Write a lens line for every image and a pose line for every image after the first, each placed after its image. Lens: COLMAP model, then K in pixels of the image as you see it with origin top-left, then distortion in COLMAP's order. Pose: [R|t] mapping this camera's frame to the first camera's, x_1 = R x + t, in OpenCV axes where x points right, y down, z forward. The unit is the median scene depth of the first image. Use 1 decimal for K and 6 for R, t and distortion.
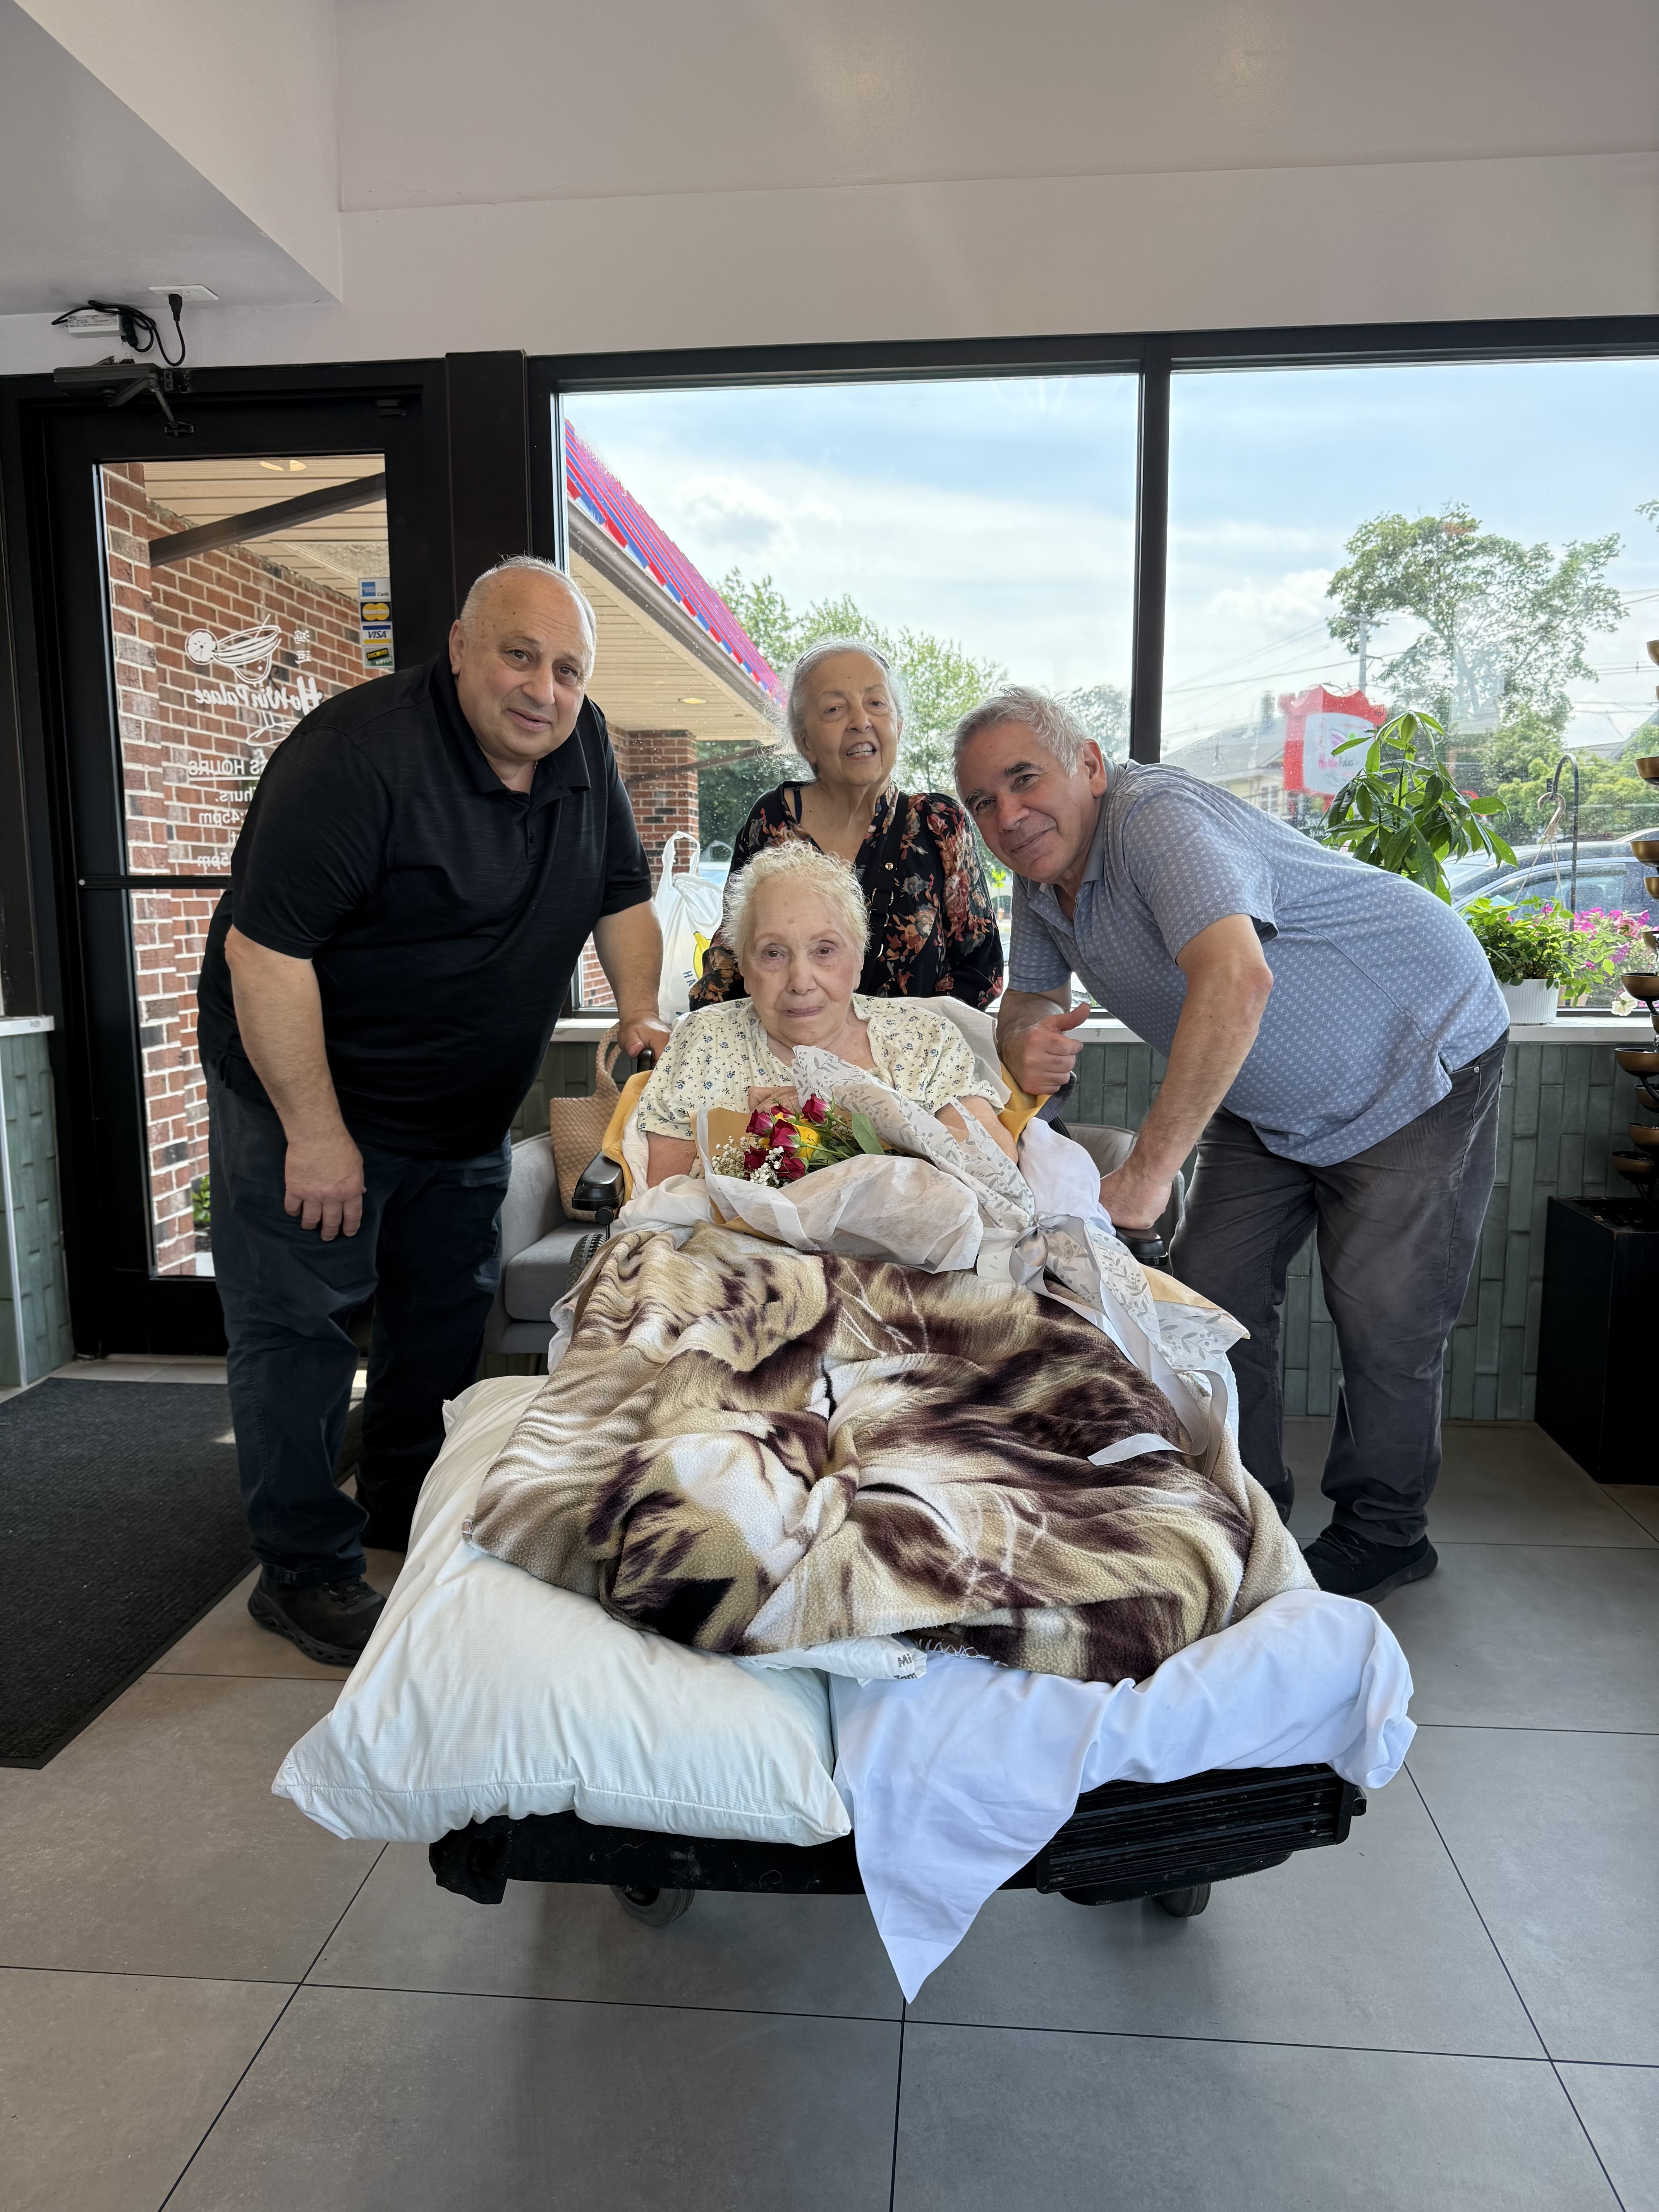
lens RADIAL K [[1559.5, 0, 832.0], [0, 1559.5, 1104.0], [0, 0, 1]] dist [0.013358, -0.033101]
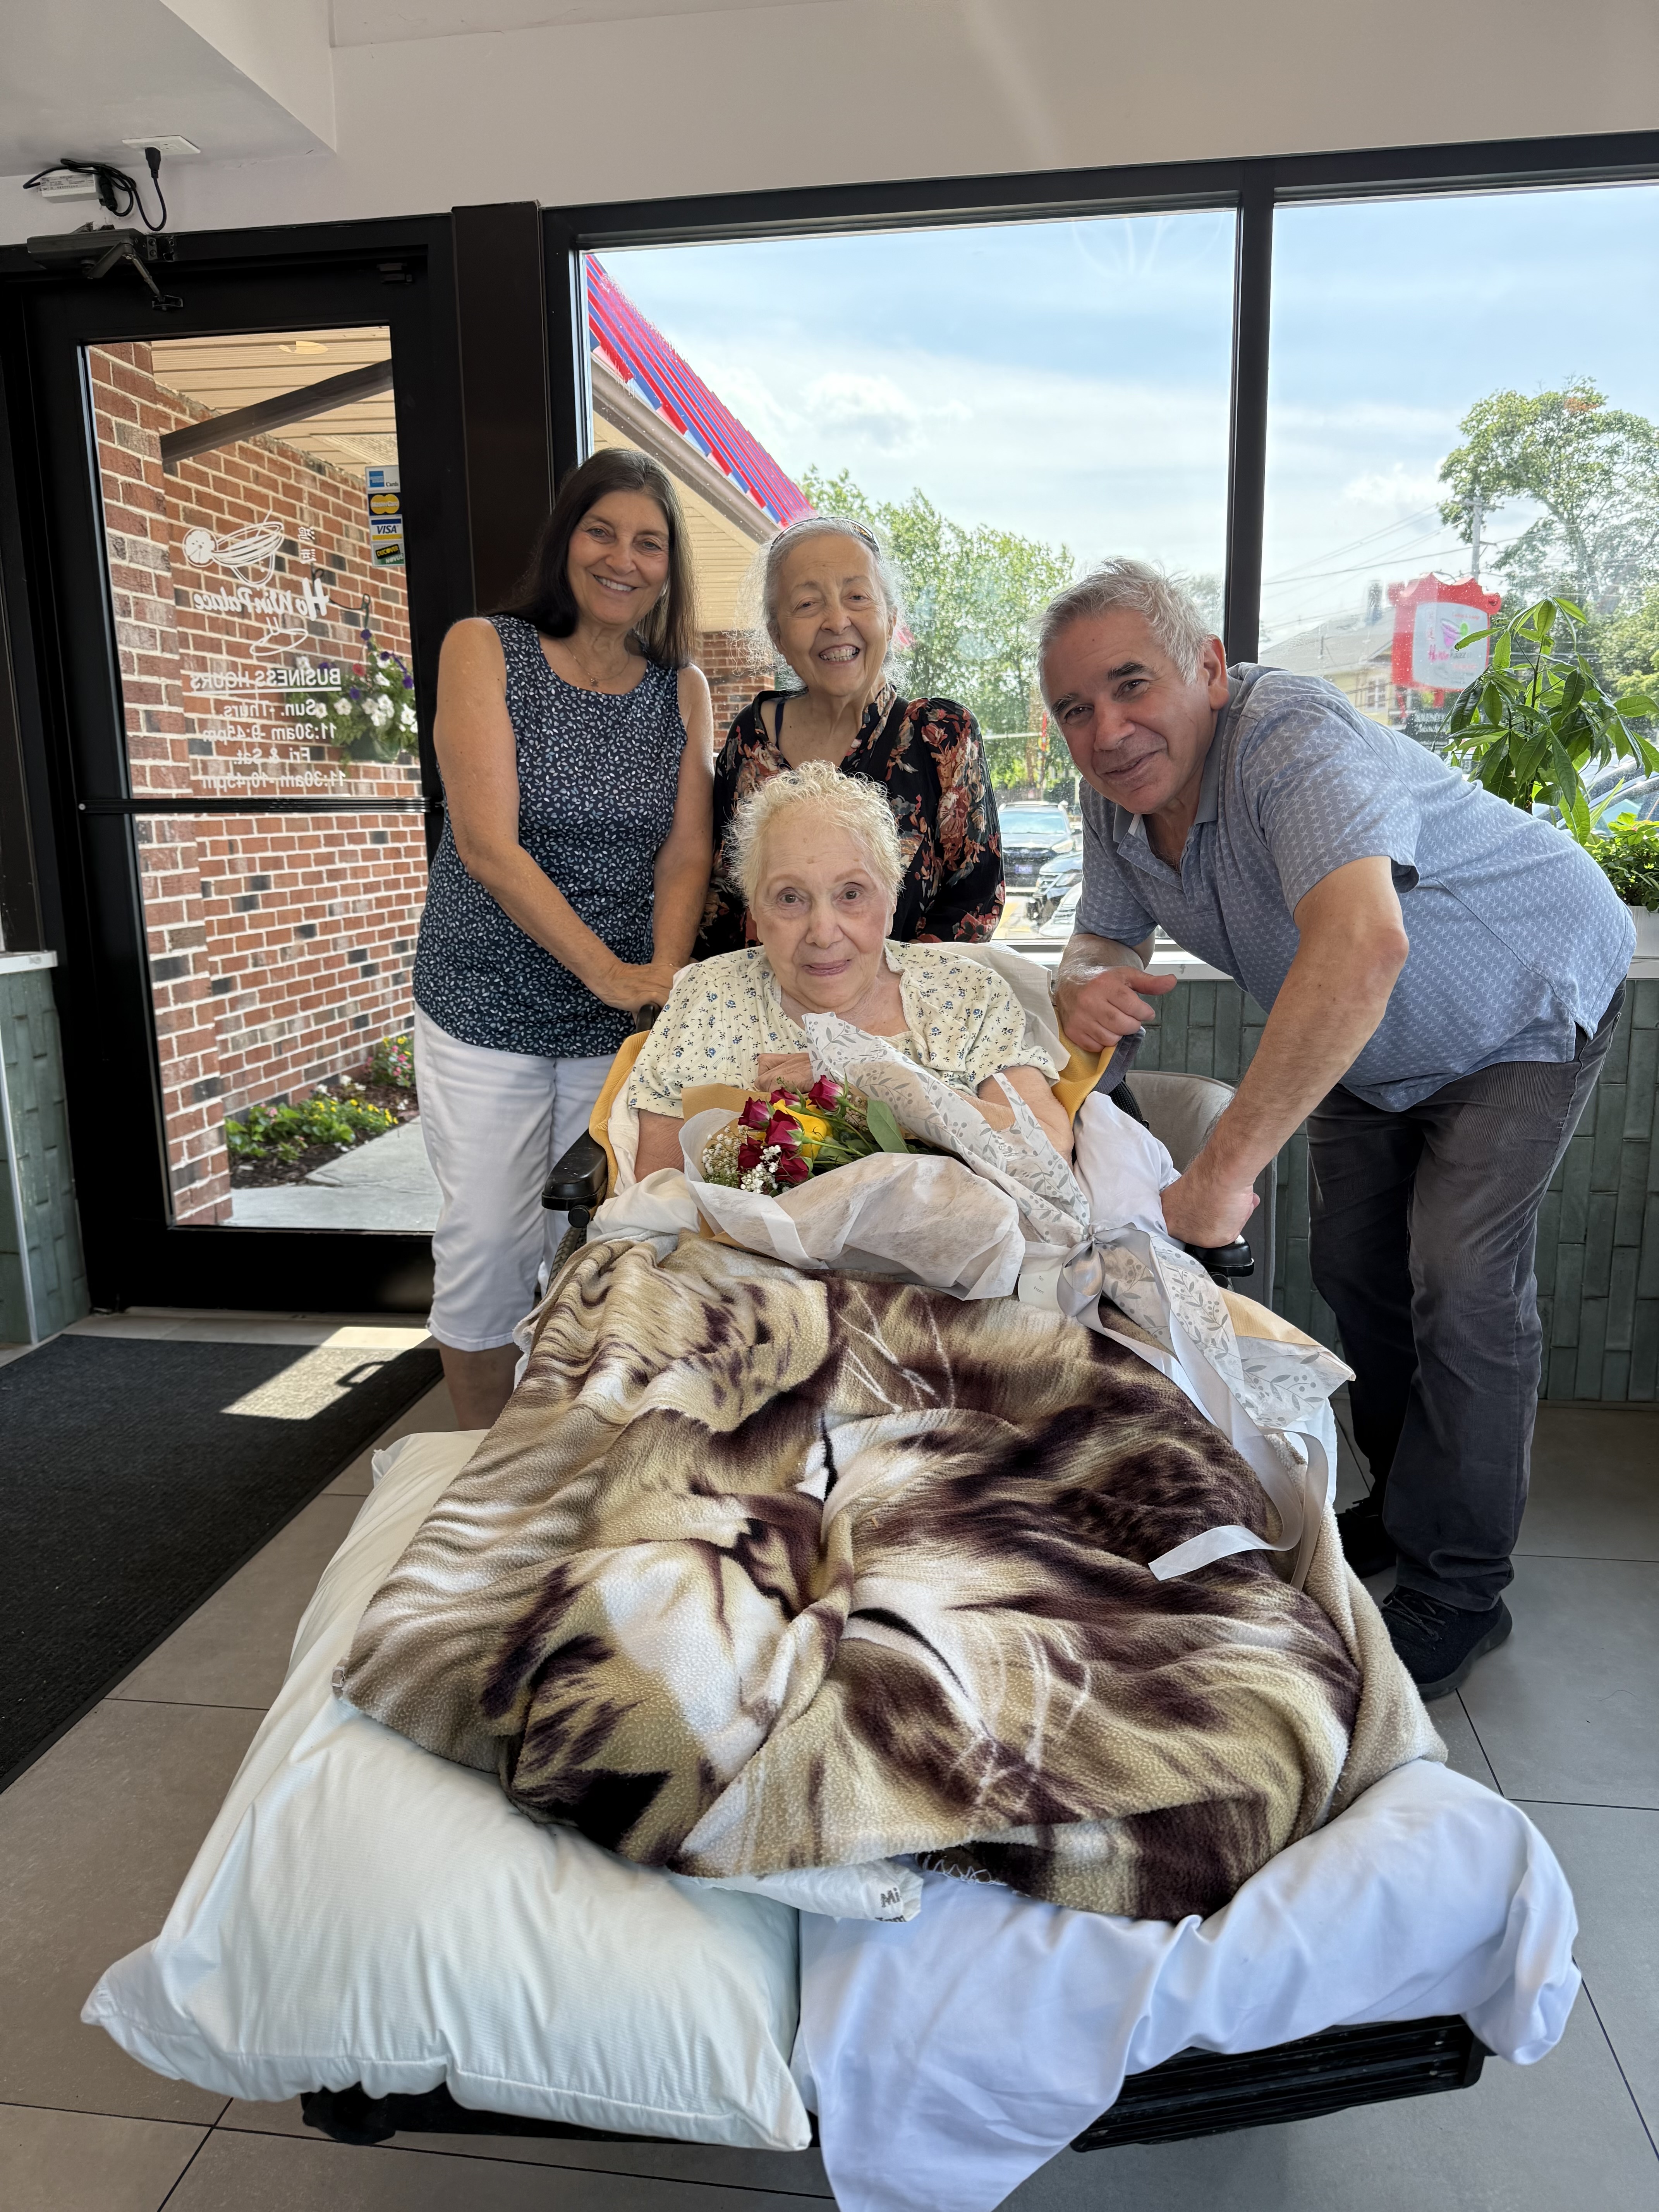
lens RADIAL K [[1559.5, 0, 833.3], [0, 1559.5, 1119.0], [0, 0, 1]] dist [0.013358, -0.033101]
pose [[0.998727, 0.000013, -0.050438, 0.039210], [0.003455, 0.997633, 0.068673, -0.044769], [0.050319, -0.068760, 0.996363, 0.193971]]
